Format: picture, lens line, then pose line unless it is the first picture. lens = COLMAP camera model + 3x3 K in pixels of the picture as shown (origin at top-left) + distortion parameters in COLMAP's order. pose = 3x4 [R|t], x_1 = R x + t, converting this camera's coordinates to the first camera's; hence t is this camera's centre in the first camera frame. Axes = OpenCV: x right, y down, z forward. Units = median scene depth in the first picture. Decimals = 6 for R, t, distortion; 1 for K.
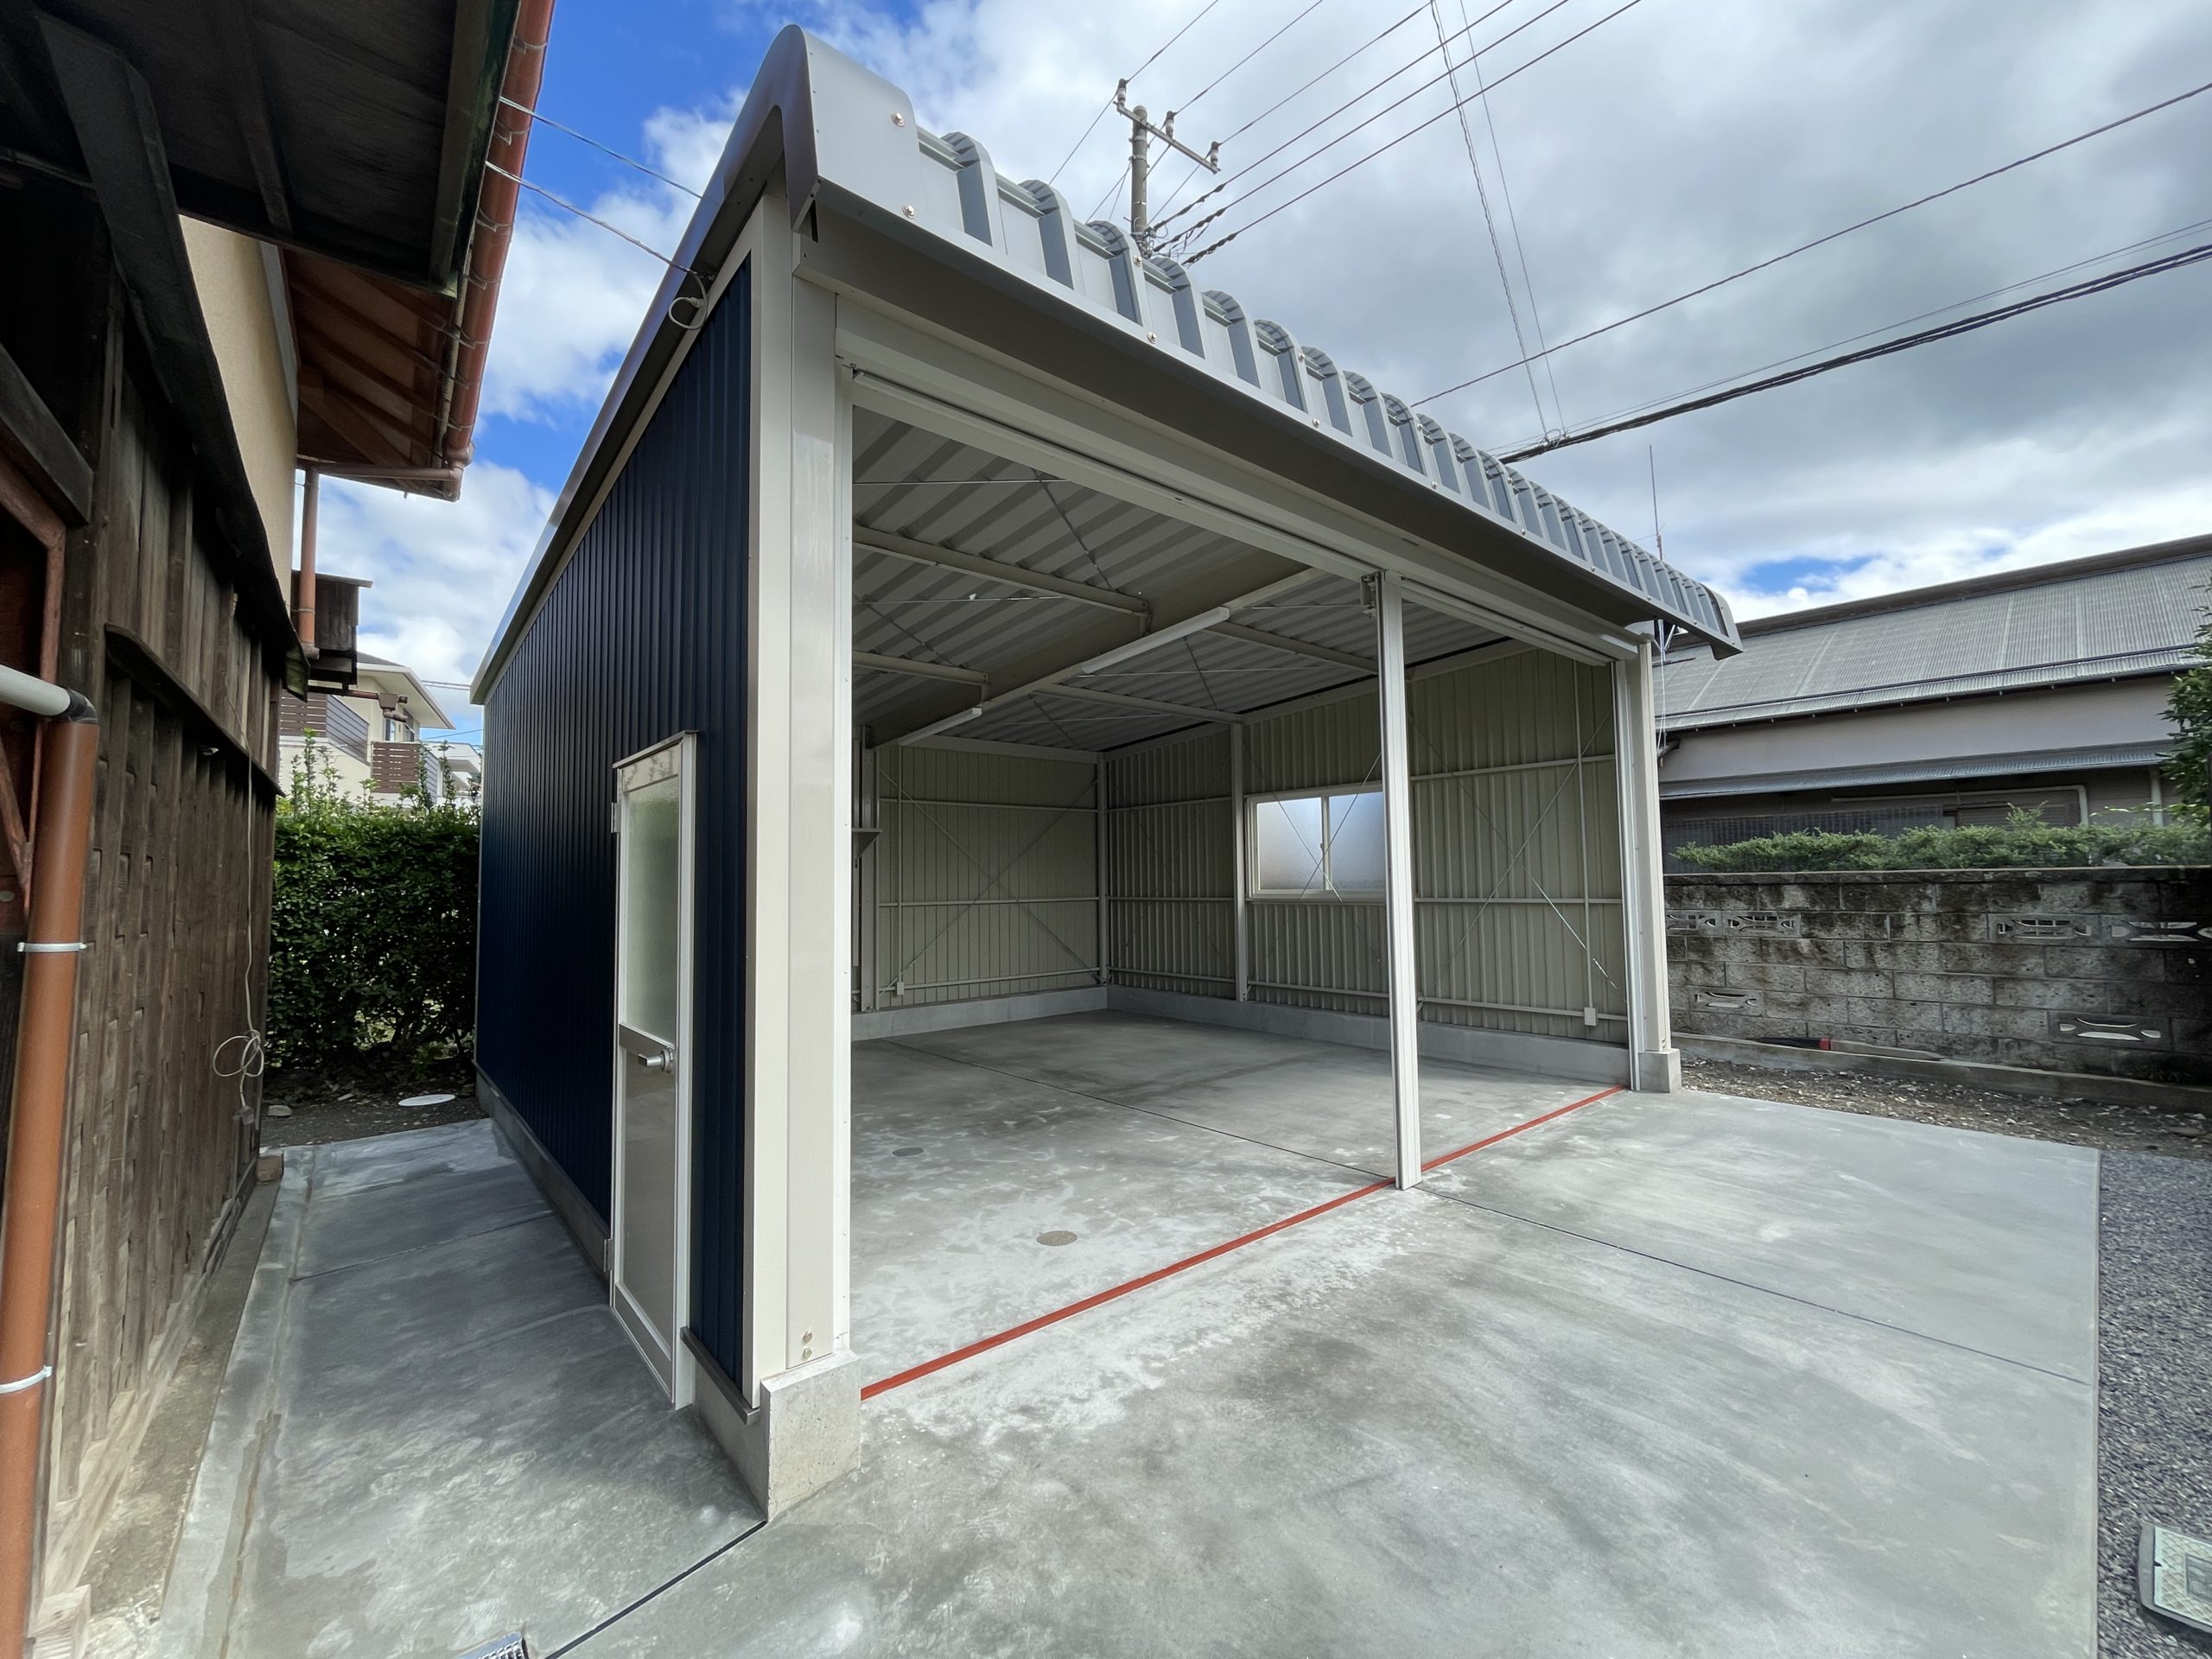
lens RADIAL K [[890.9, 0, 1099.1], [0, 890.9, 828.0], [0, 0, 1]] dist [0.002105, -0.000056]
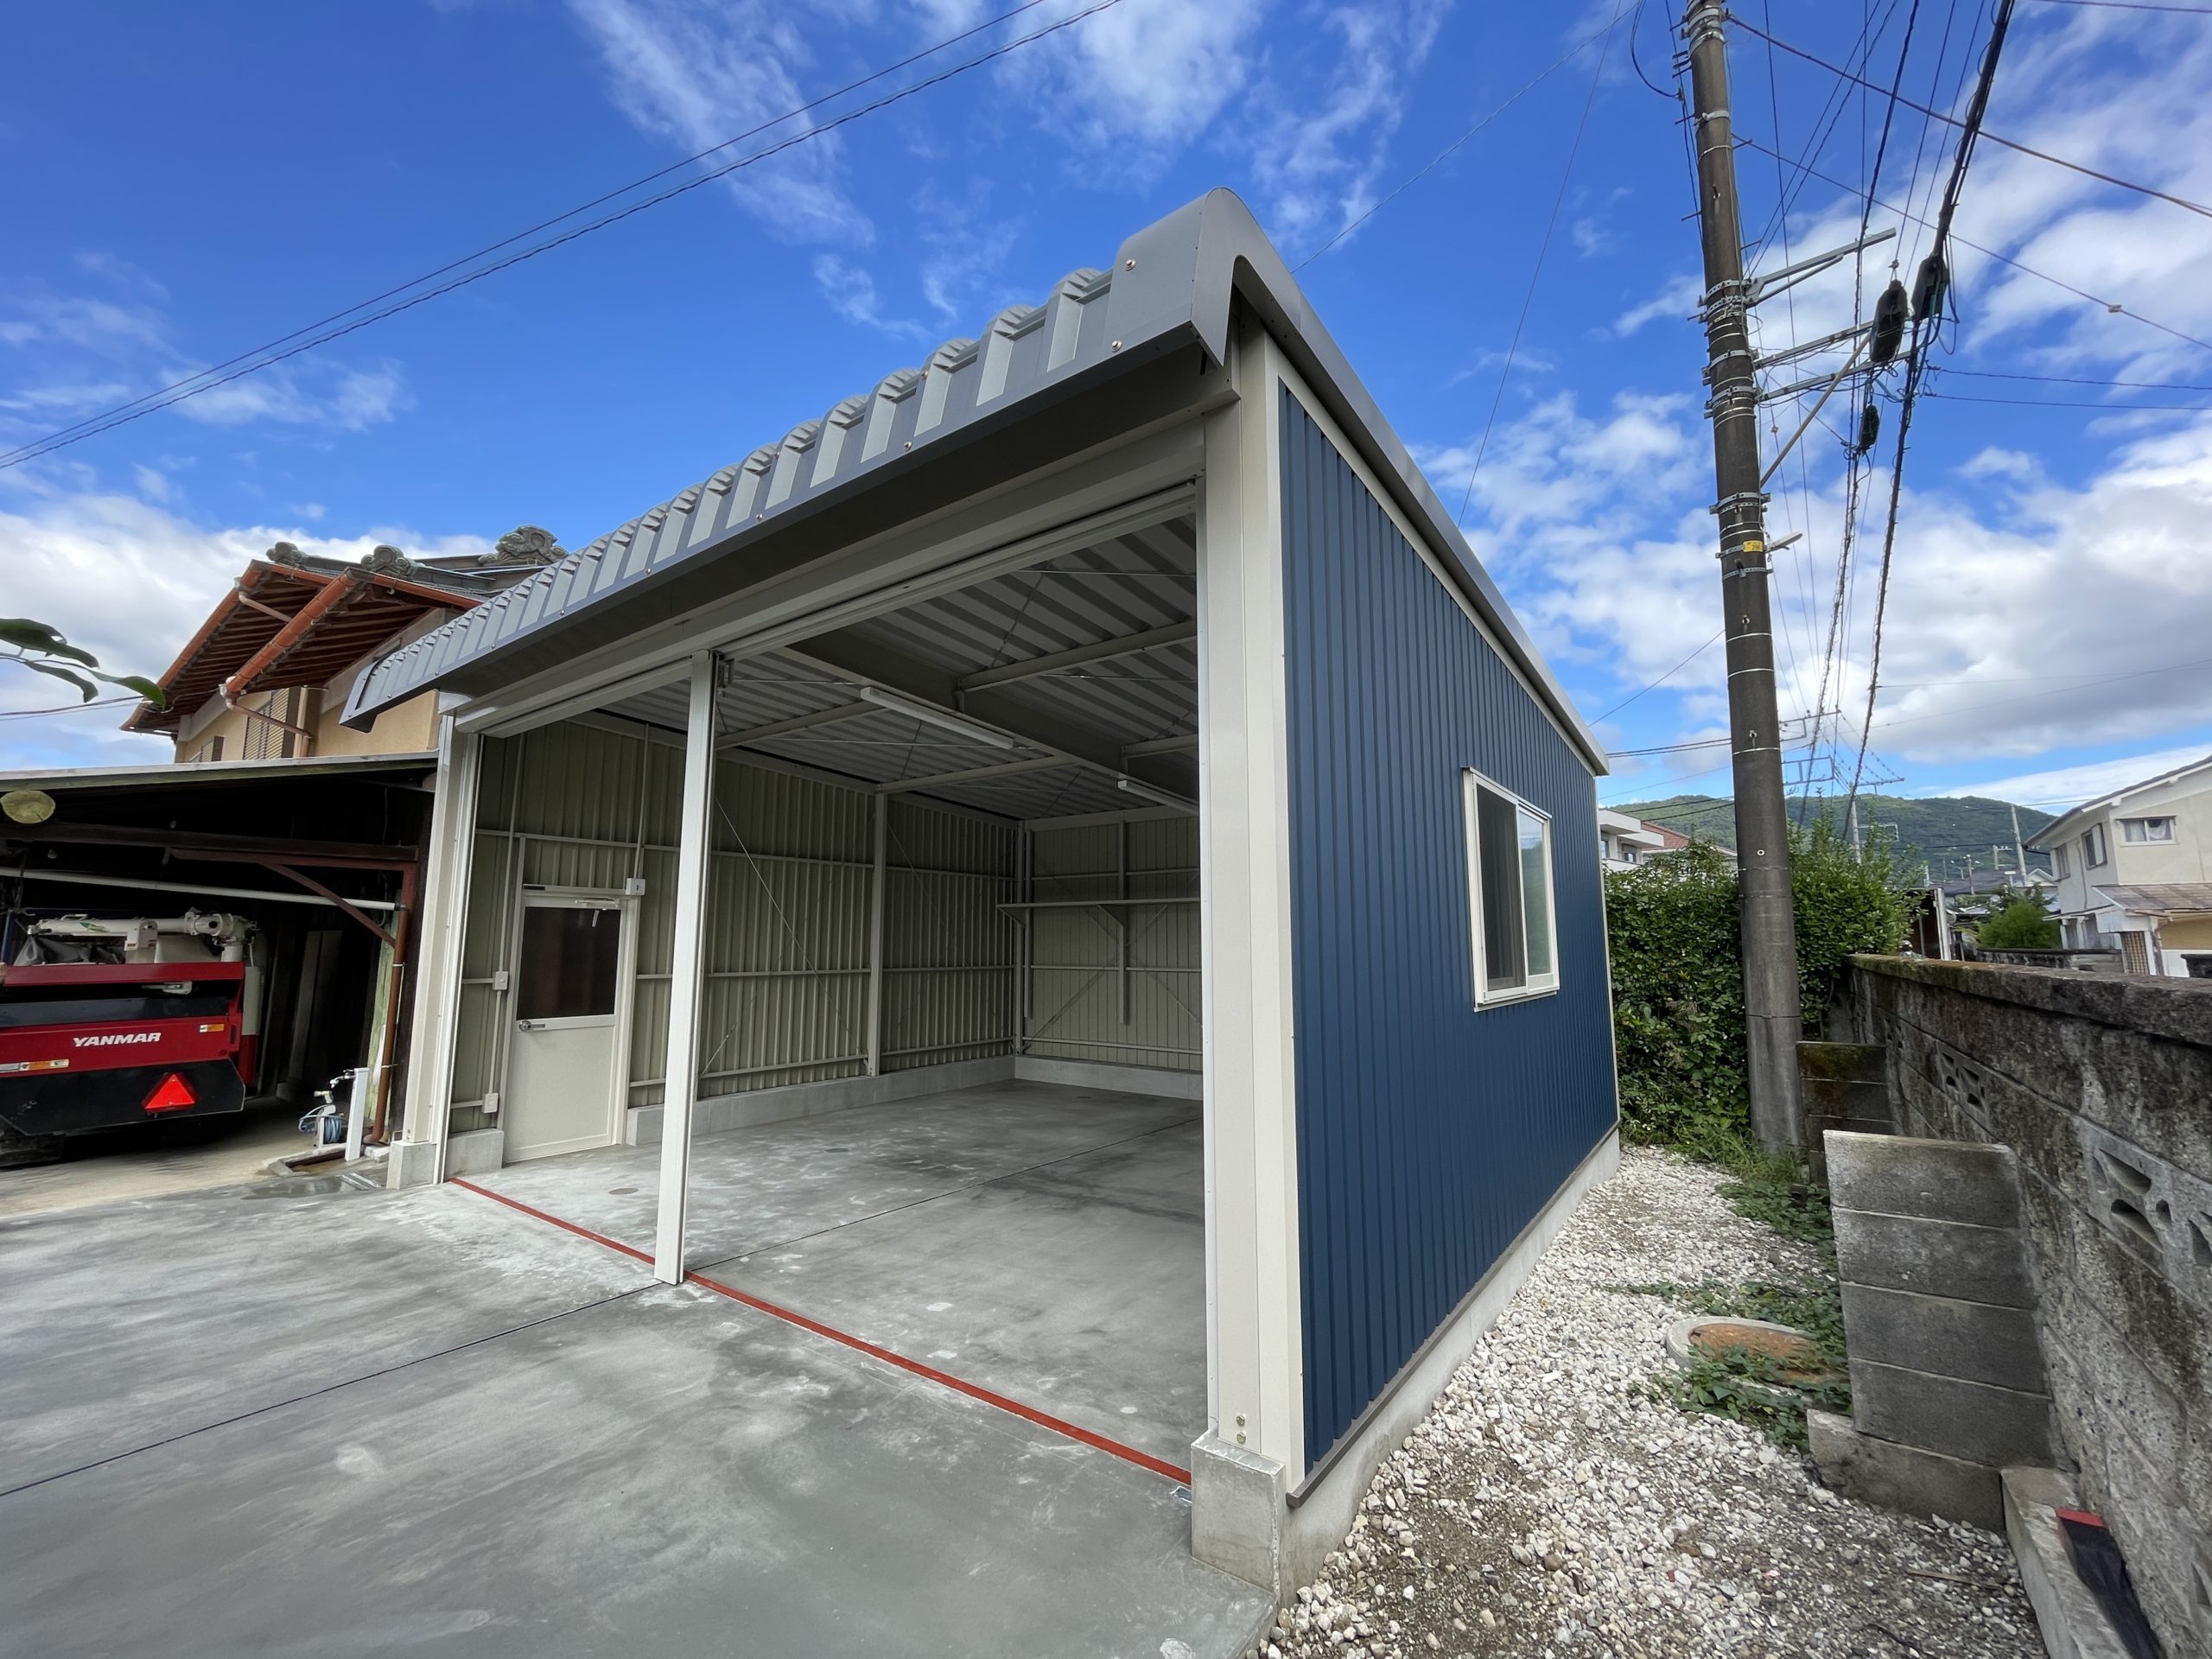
lens RADIAL K [[890.9, 0, 1101.7], [0, 890.9, 823.6], [0, 0, 1]] dist [0.002105, -0.000056]
pose [[0.236032, -0.117893, -0.964567, 1.486218], [0.056232, 0.992607, -0.107560, 0.043590], [0.970117, -0.028852, 0.240917, 1.275027]]
